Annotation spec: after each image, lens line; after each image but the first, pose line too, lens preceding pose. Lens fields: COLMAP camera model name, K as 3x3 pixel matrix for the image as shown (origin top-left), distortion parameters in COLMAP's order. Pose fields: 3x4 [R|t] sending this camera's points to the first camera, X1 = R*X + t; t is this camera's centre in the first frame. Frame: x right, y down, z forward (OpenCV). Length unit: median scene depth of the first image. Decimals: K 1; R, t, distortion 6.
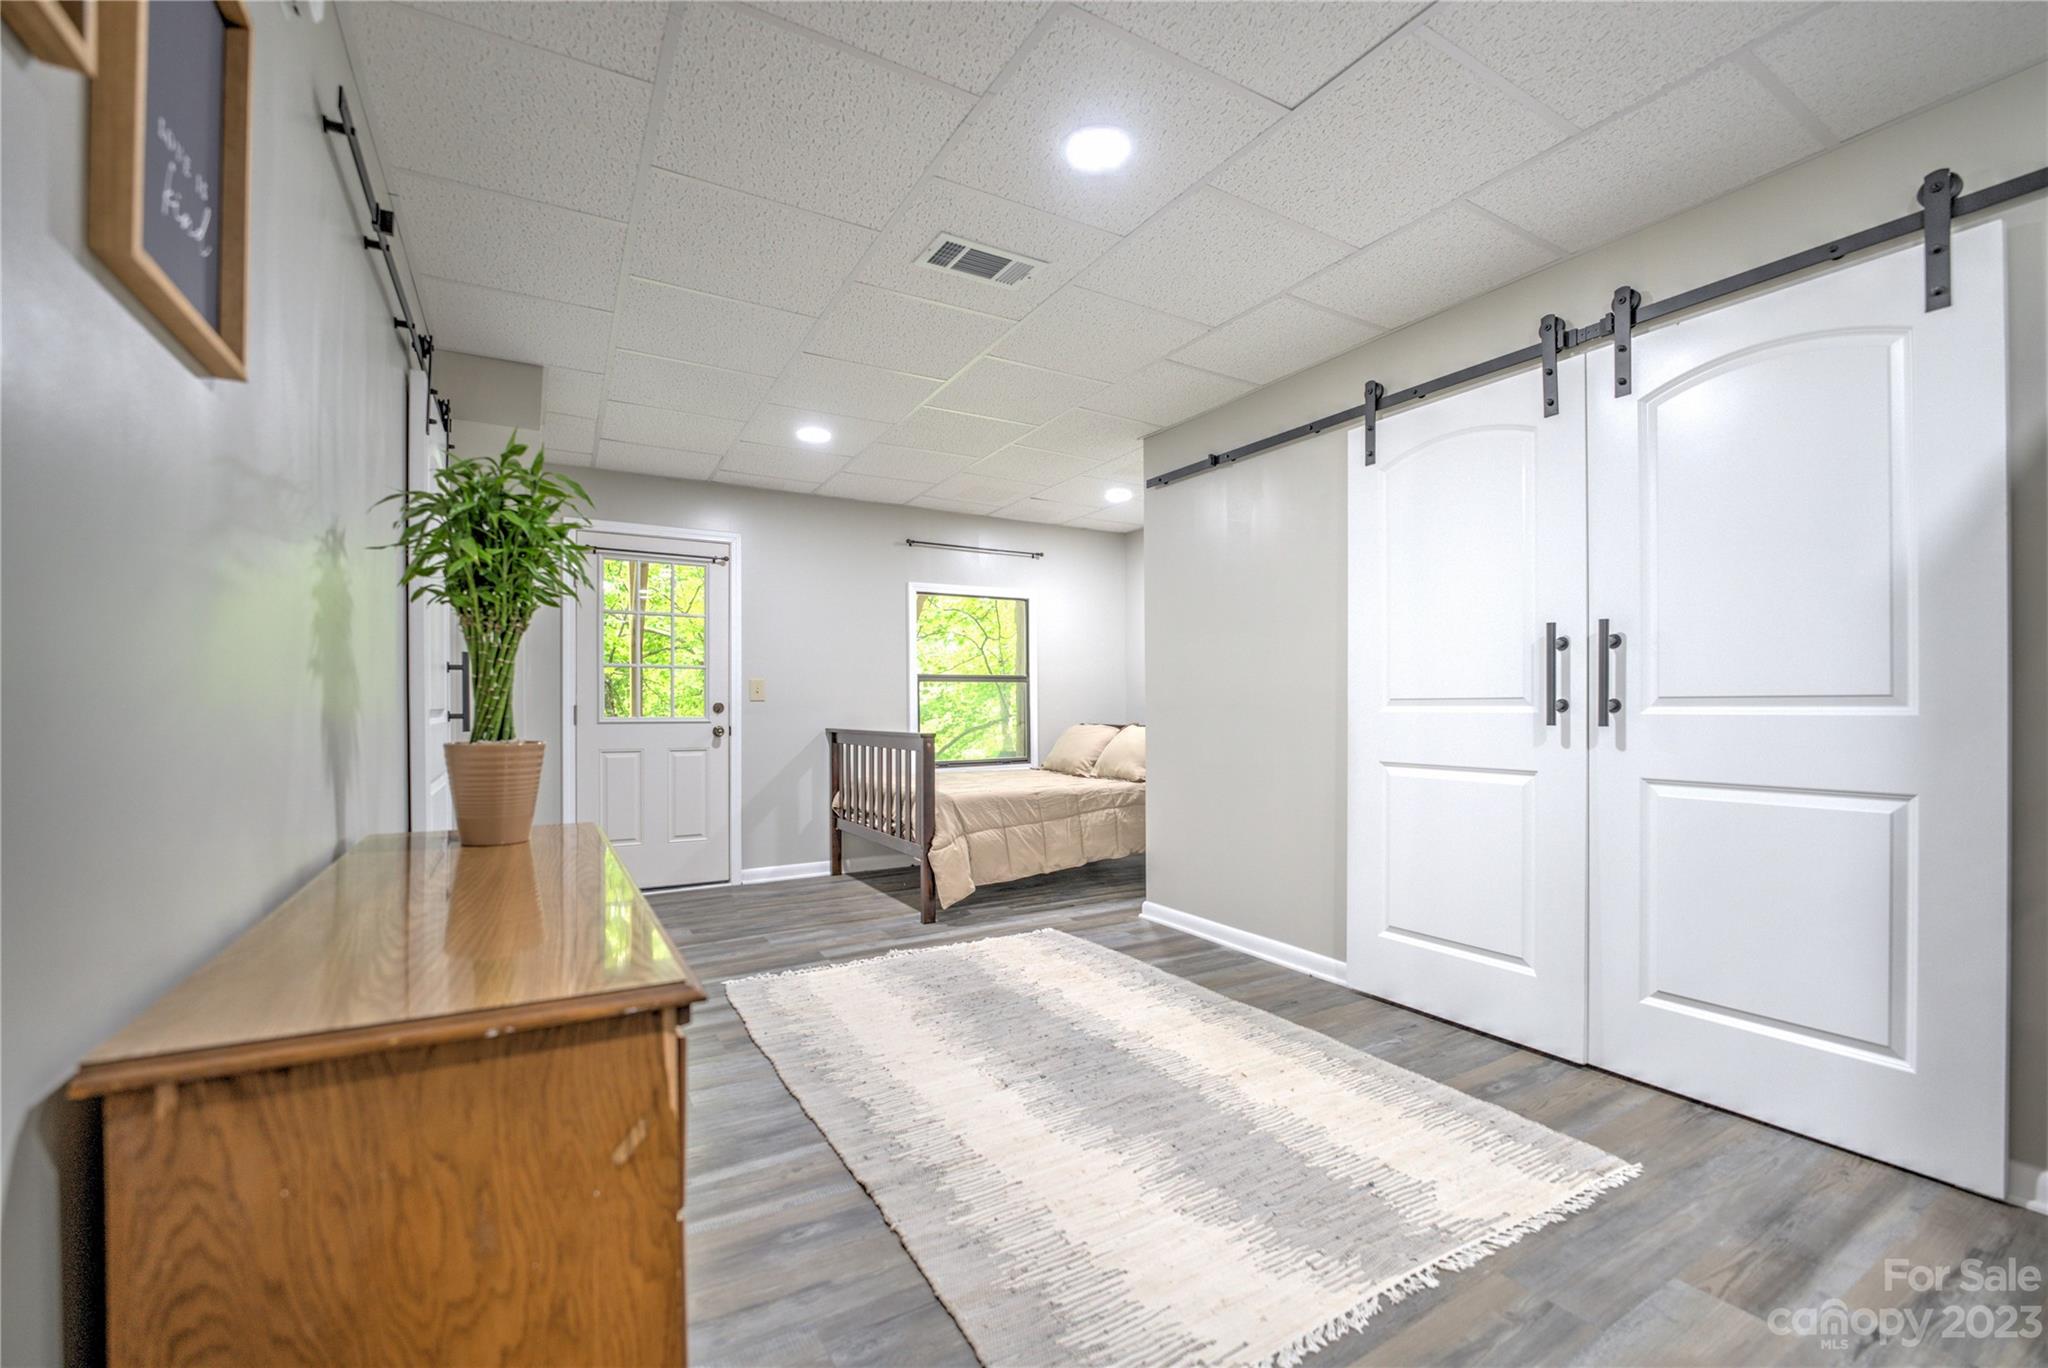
lens RADIAL K [[851.4, 0, 1050.4], [0, 851.4, 691.7], [0, 0, 1]] dist [-0.016726, 0.000117]
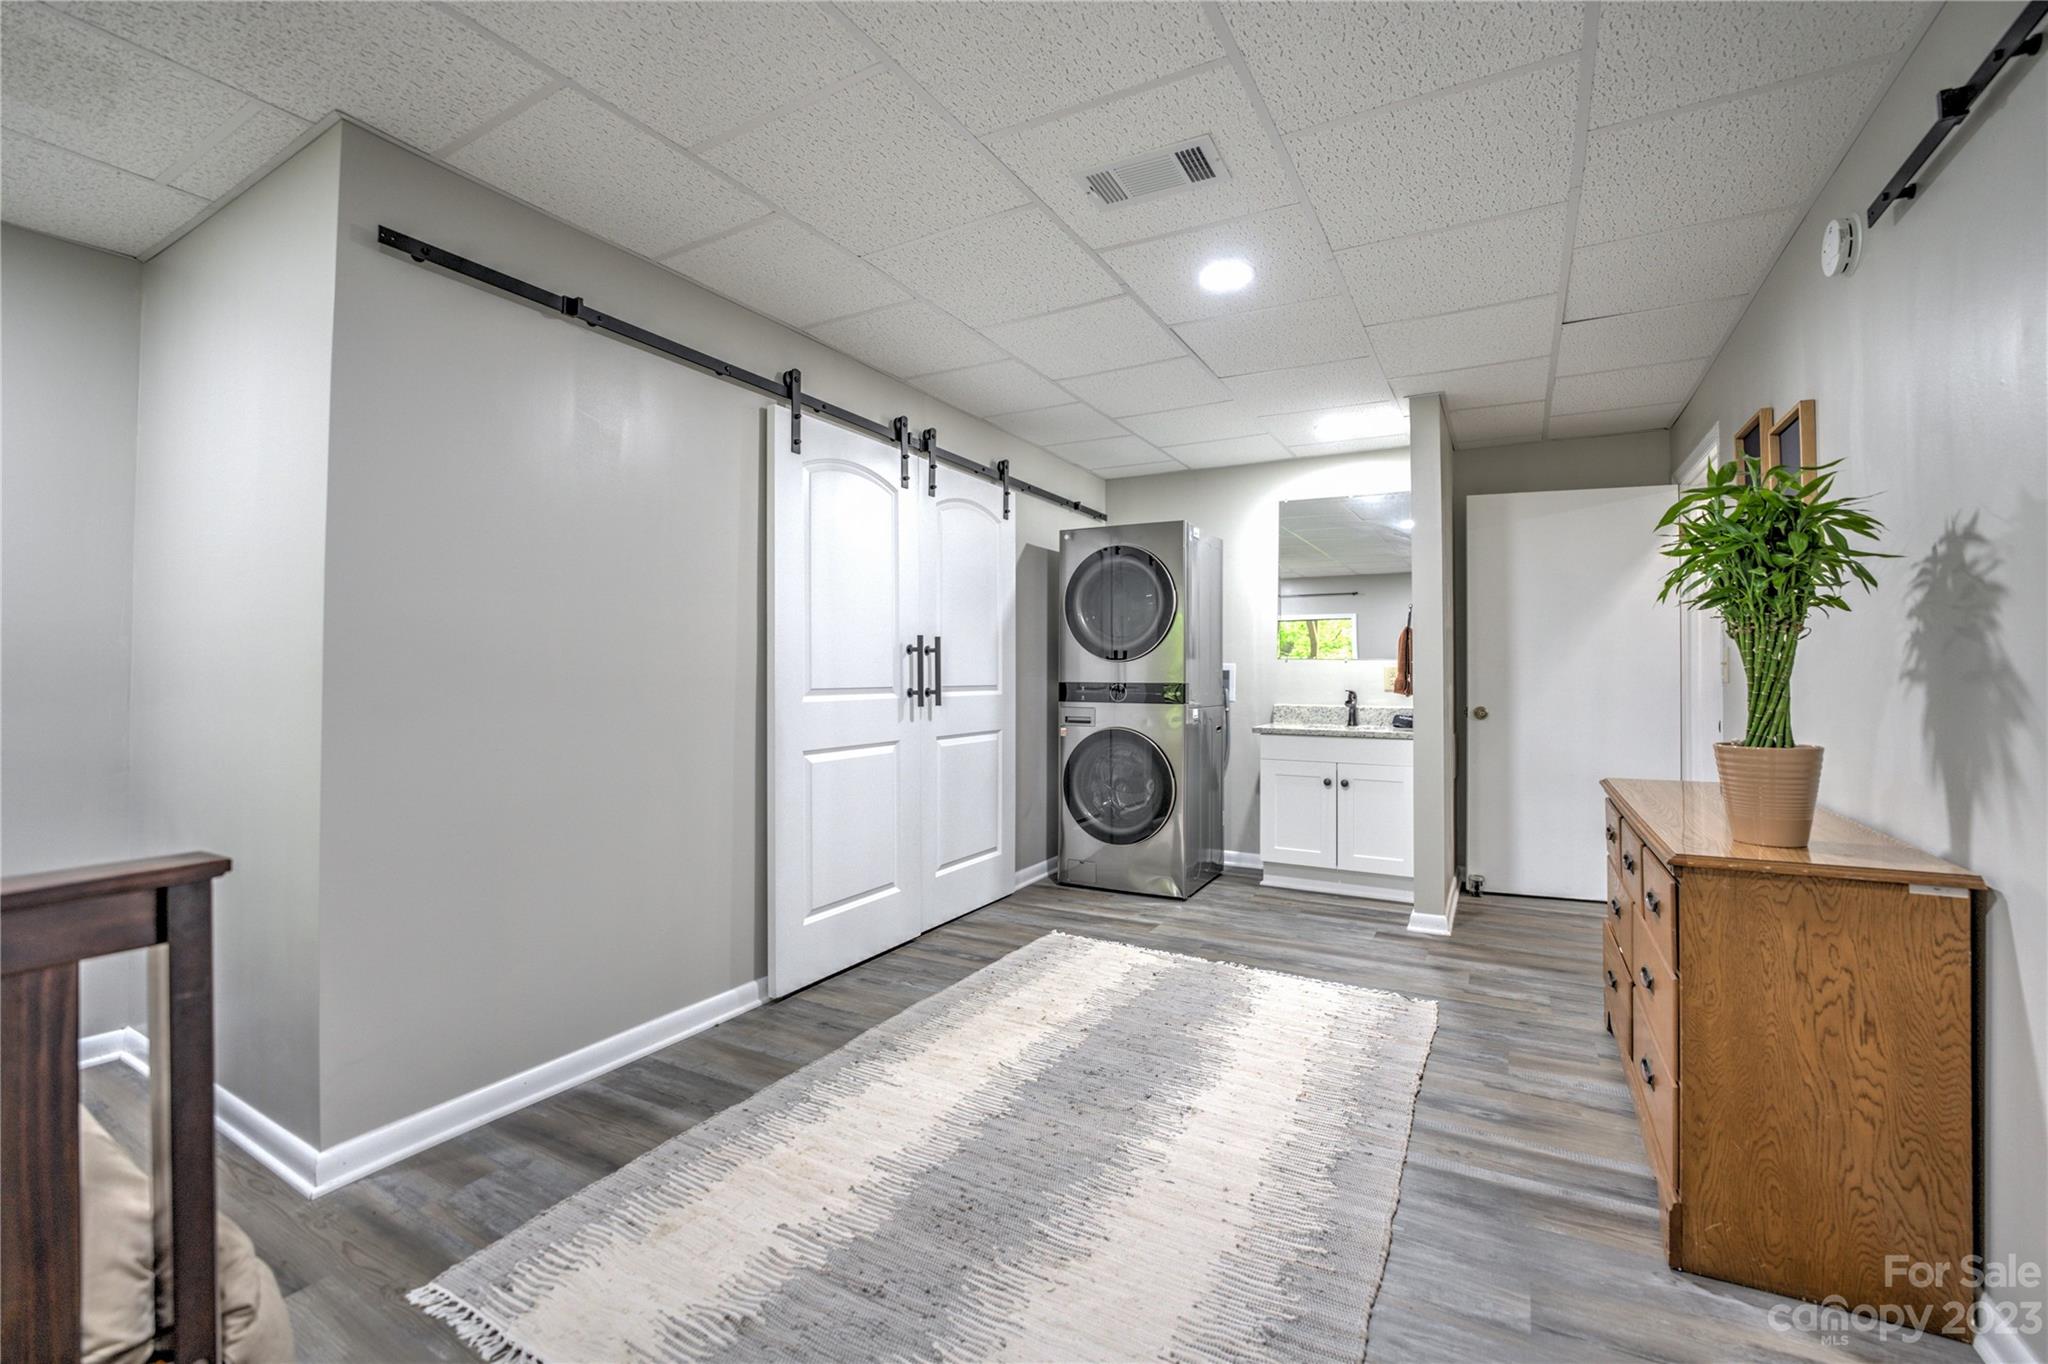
lens RADIAL K [[880.7, 0, 984.7], [0, 880.7, 638.0], [0, 0, 1]] dist [-0.018474, -0.000106]
pose [[-0.460090, 0.035990, 0.887142, -0.743869], [-0.014756, 0.998730, -0.048169, -0.005221], [-0.887749, -0.035253, -0.458975, 1.497139]]
